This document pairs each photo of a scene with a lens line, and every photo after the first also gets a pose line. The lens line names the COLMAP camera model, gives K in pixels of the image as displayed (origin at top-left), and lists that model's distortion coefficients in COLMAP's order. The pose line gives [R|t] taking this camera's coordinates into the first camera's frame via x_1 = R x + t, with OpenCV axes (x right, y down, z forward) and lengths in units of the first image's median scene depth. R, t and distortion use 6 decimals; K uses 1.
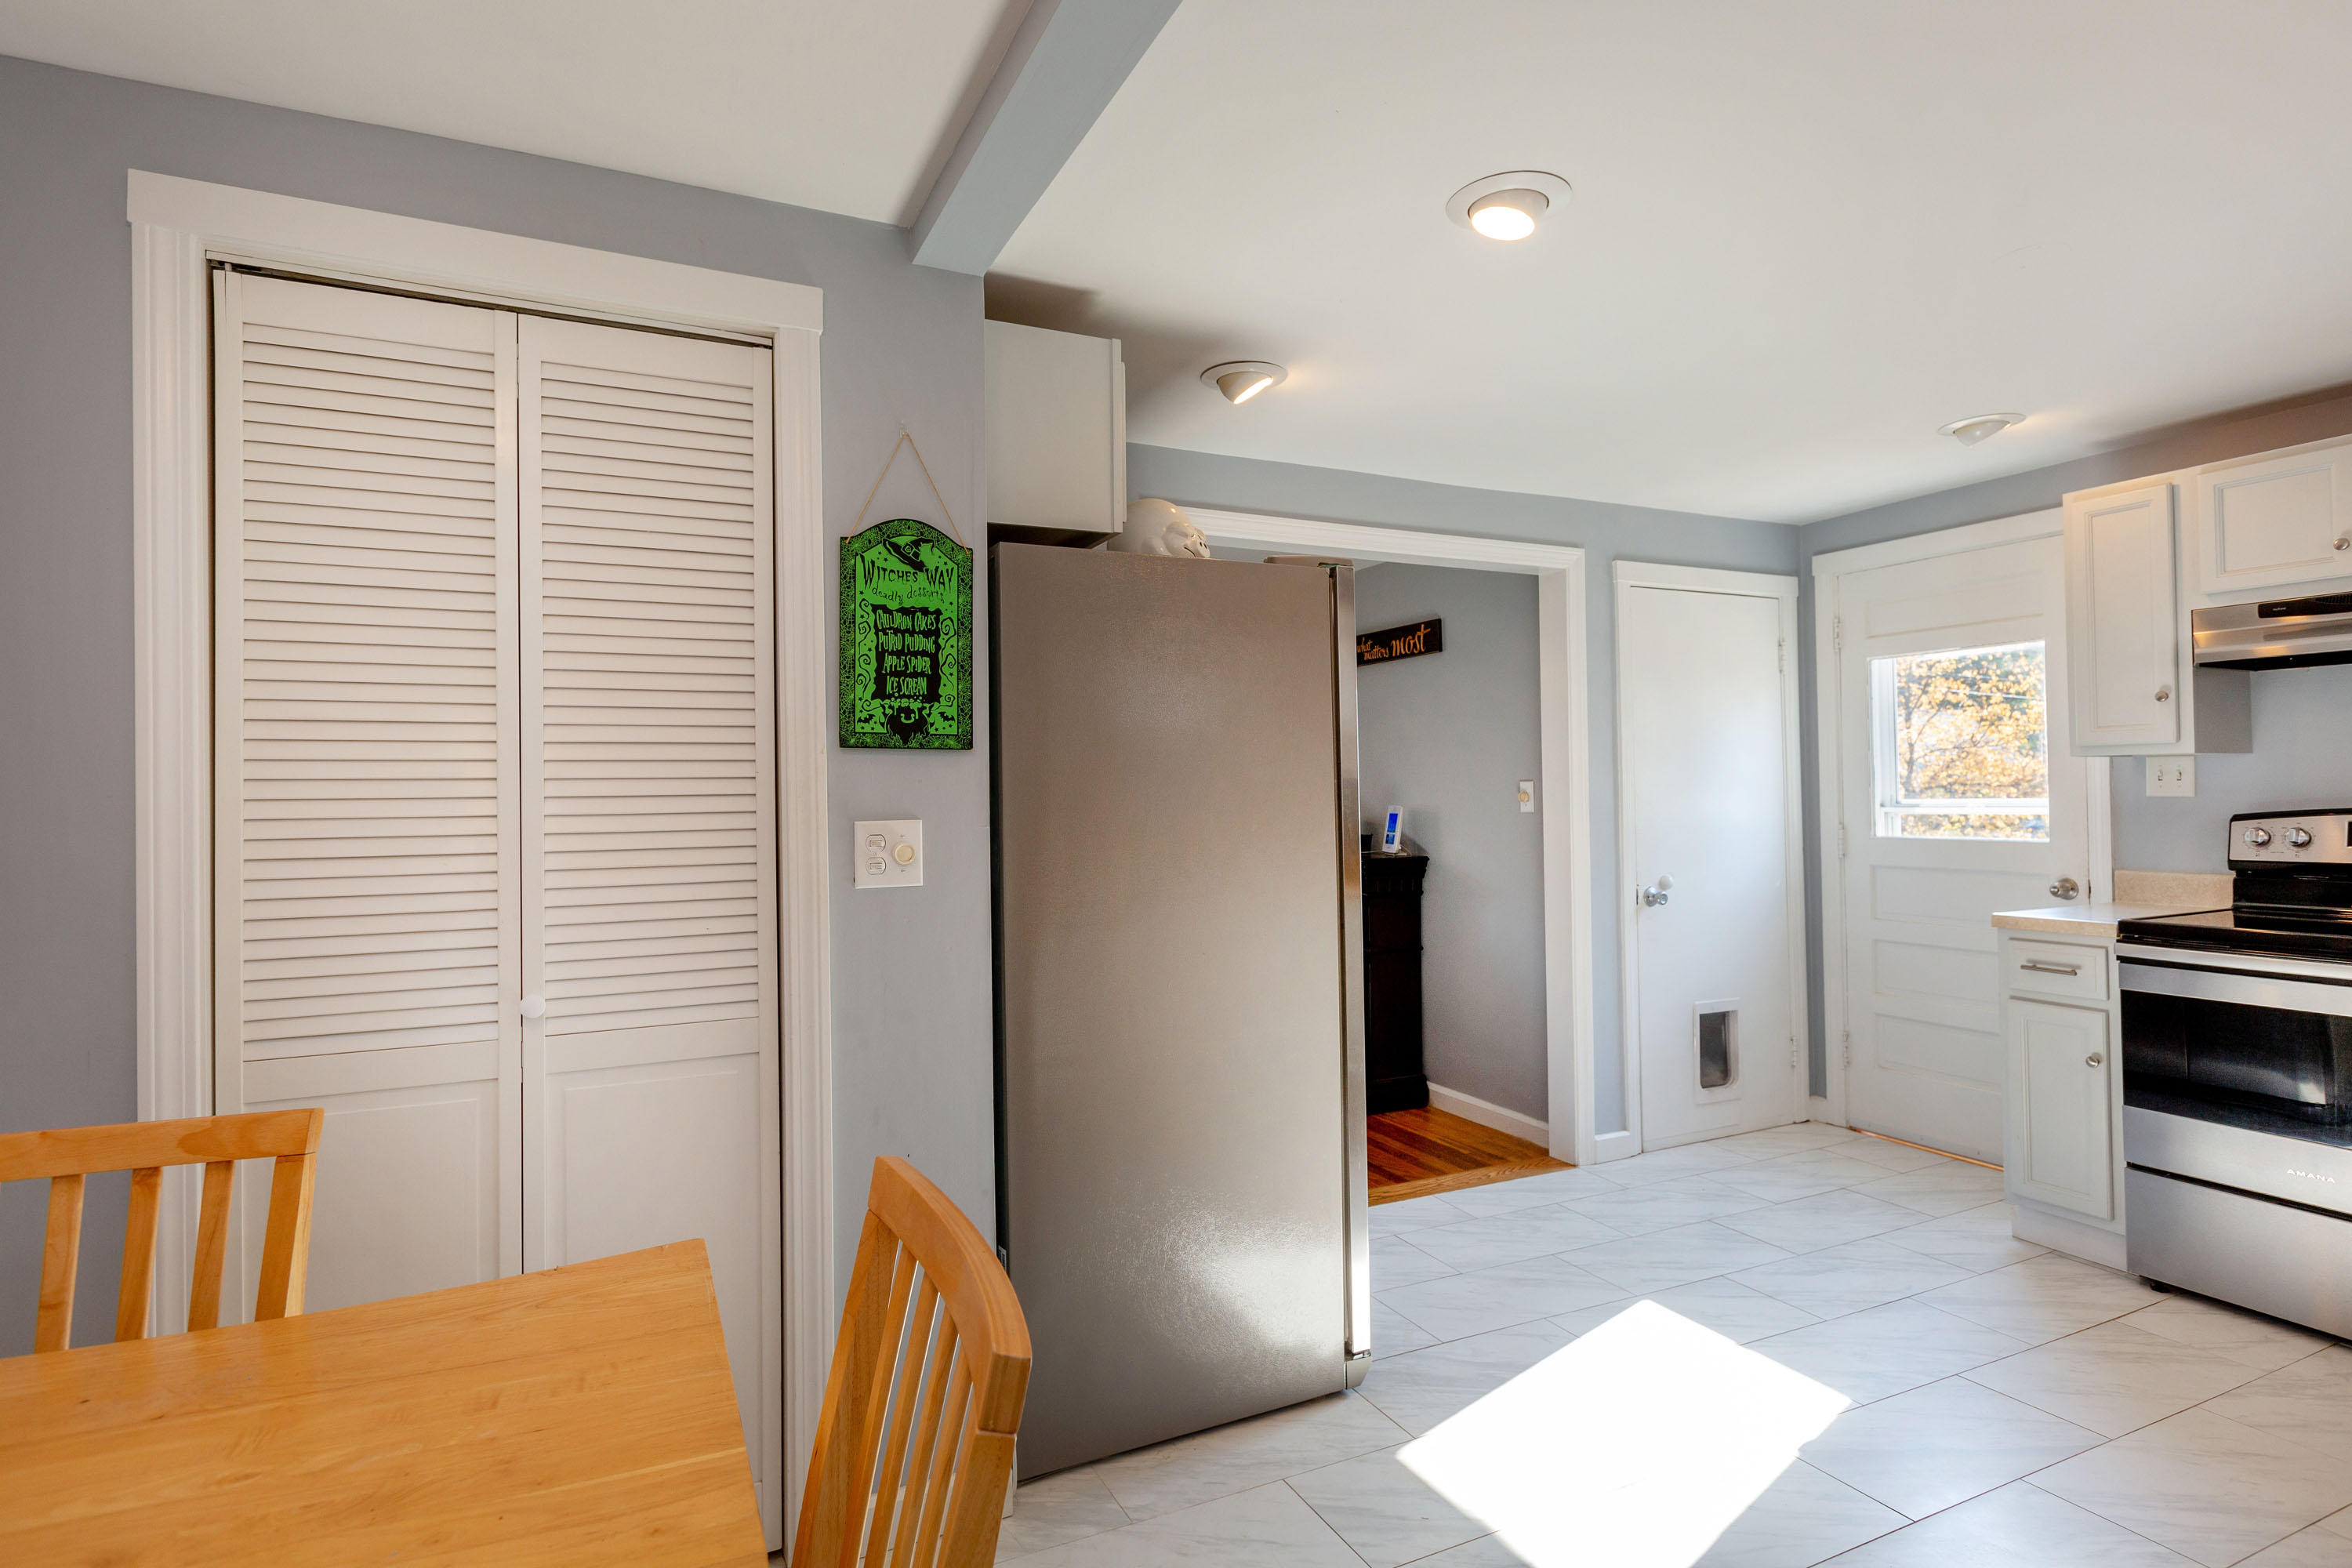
lens RADIAL K [[1216.9, 0, 1176.0], [0, 1216.9, 784.0], [0, 0, 1]] dist [-0.000564, -0.000133]
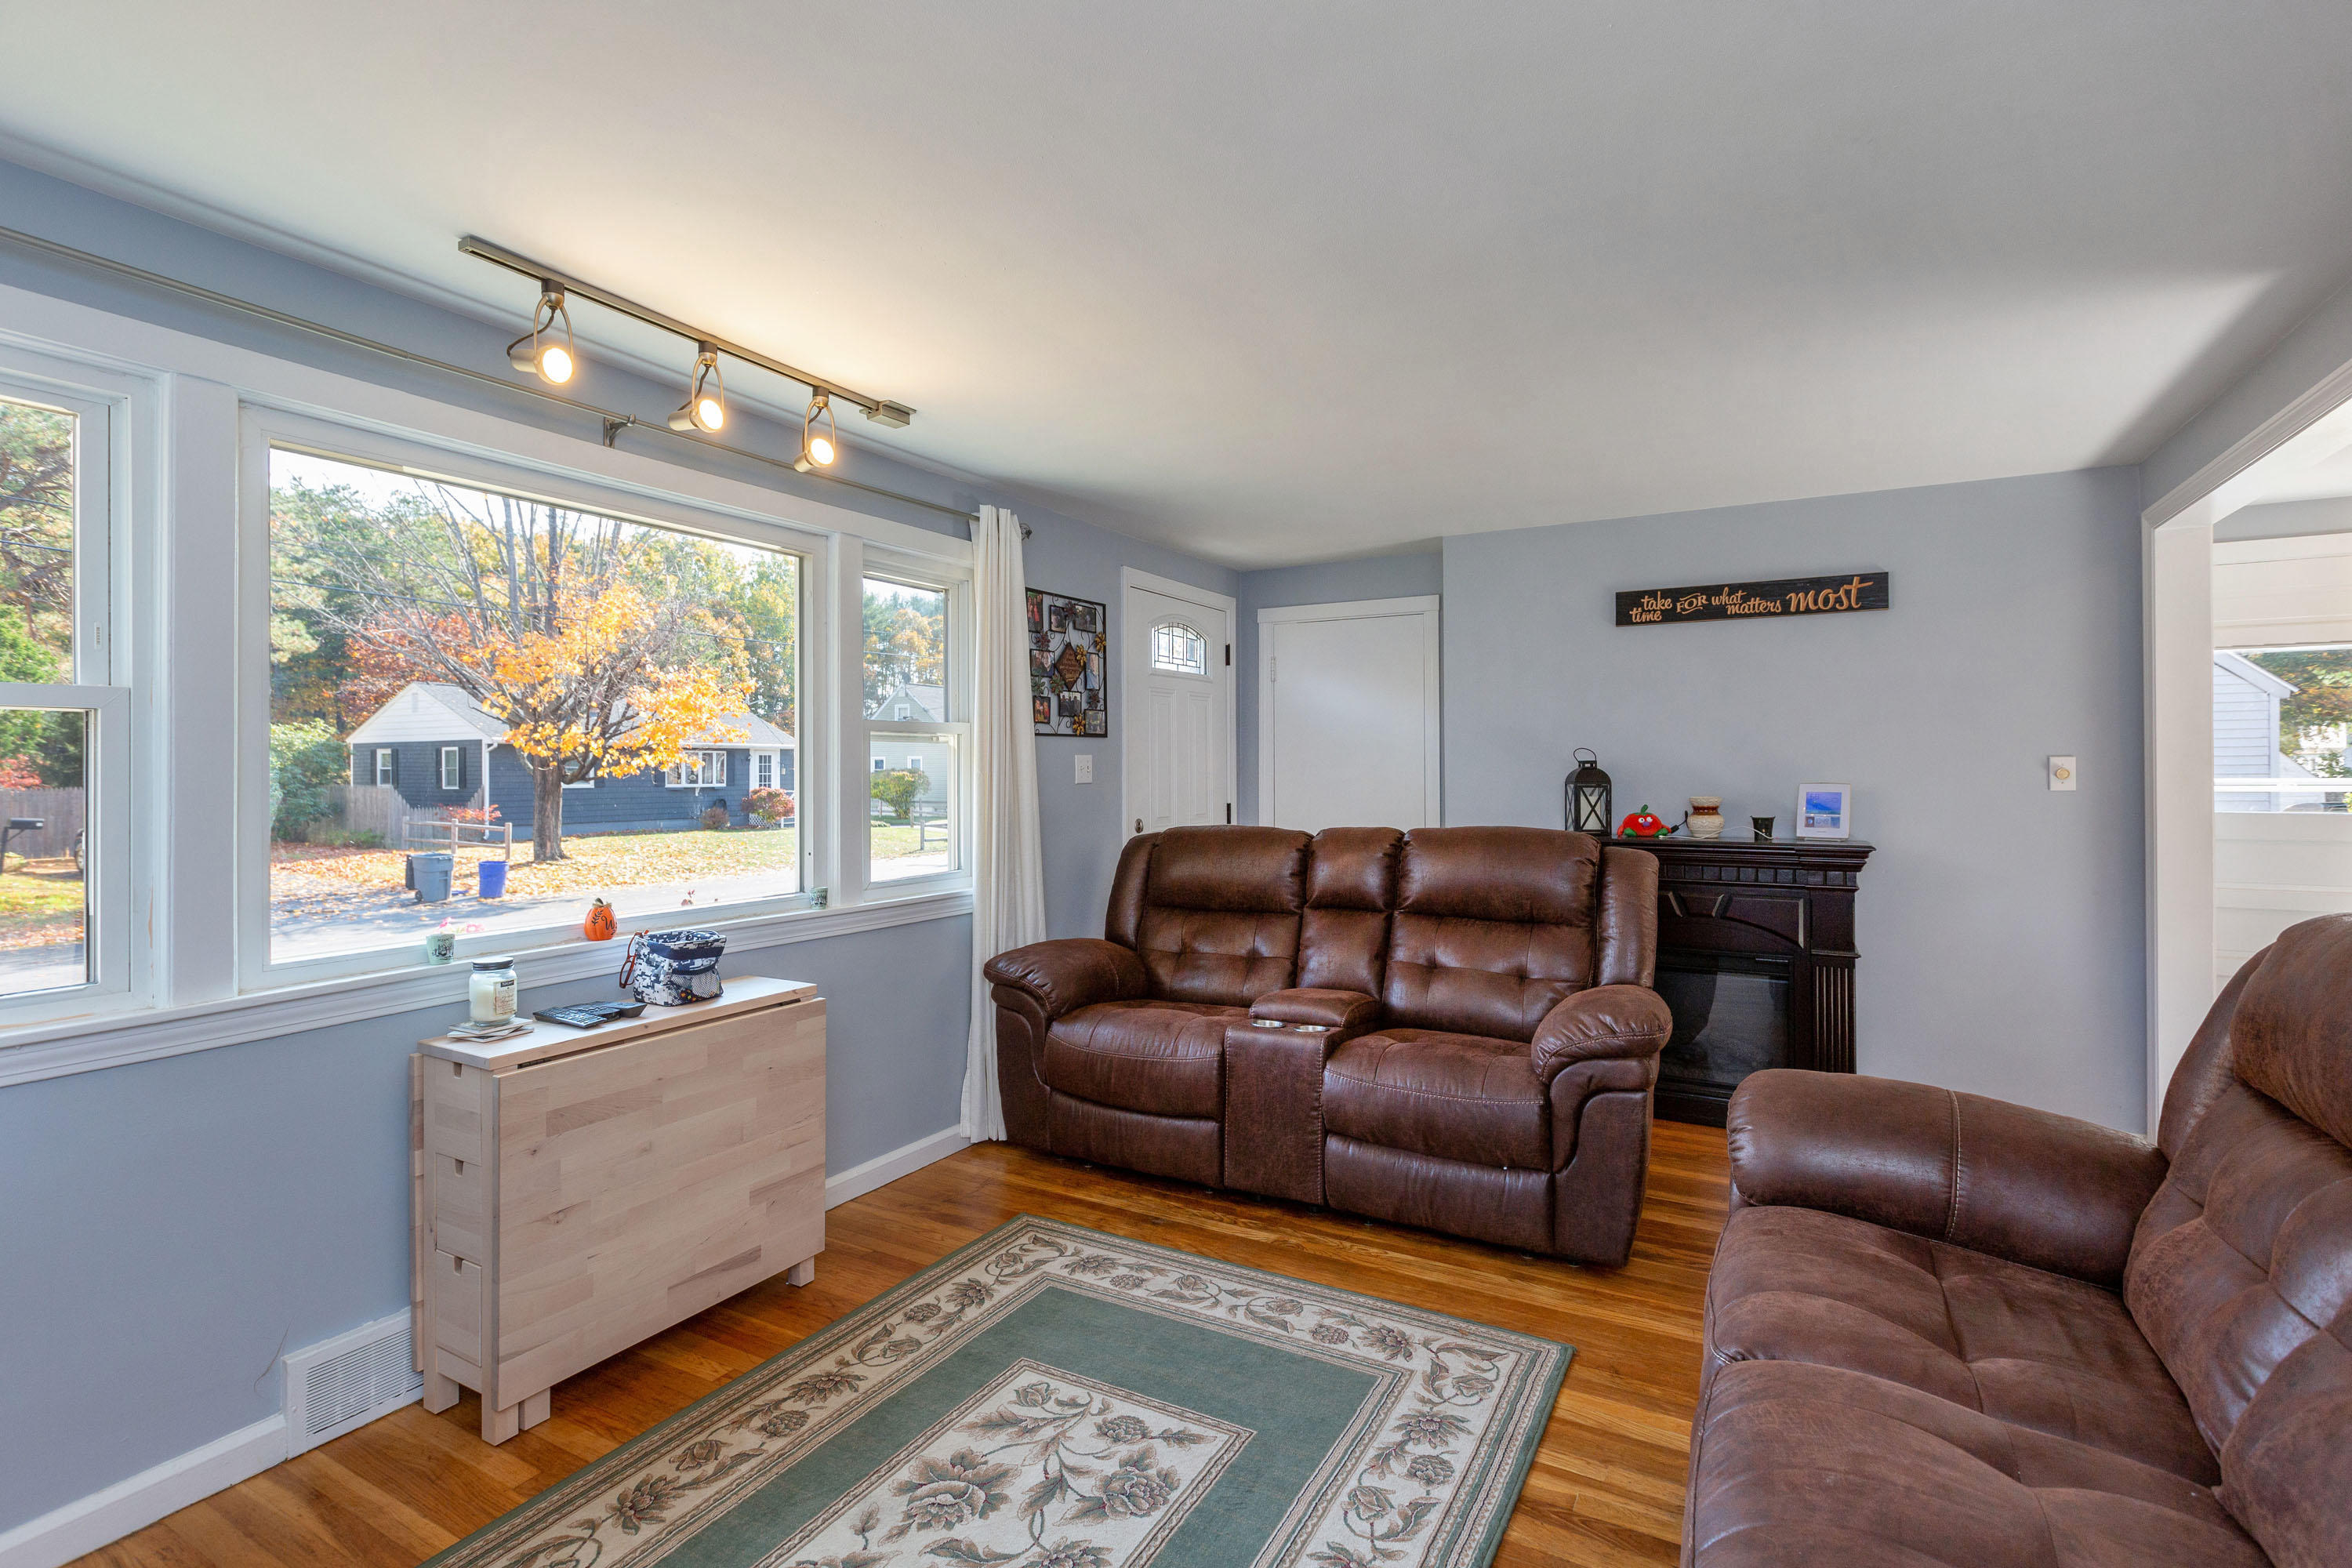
lens RADIAL K [[1102.3, 0, 1176.0], [0, 1102.3, 784.0], [0, 0, 1]] dist [0.000027, 0.000075]
pose [[0.817671, 0.005043, 0.575664, -0.642019], [-0.013794, 0.999846, 0.010834, 0.014281], [-0.575521, -0.016799, 0.817614, 0.633924]]
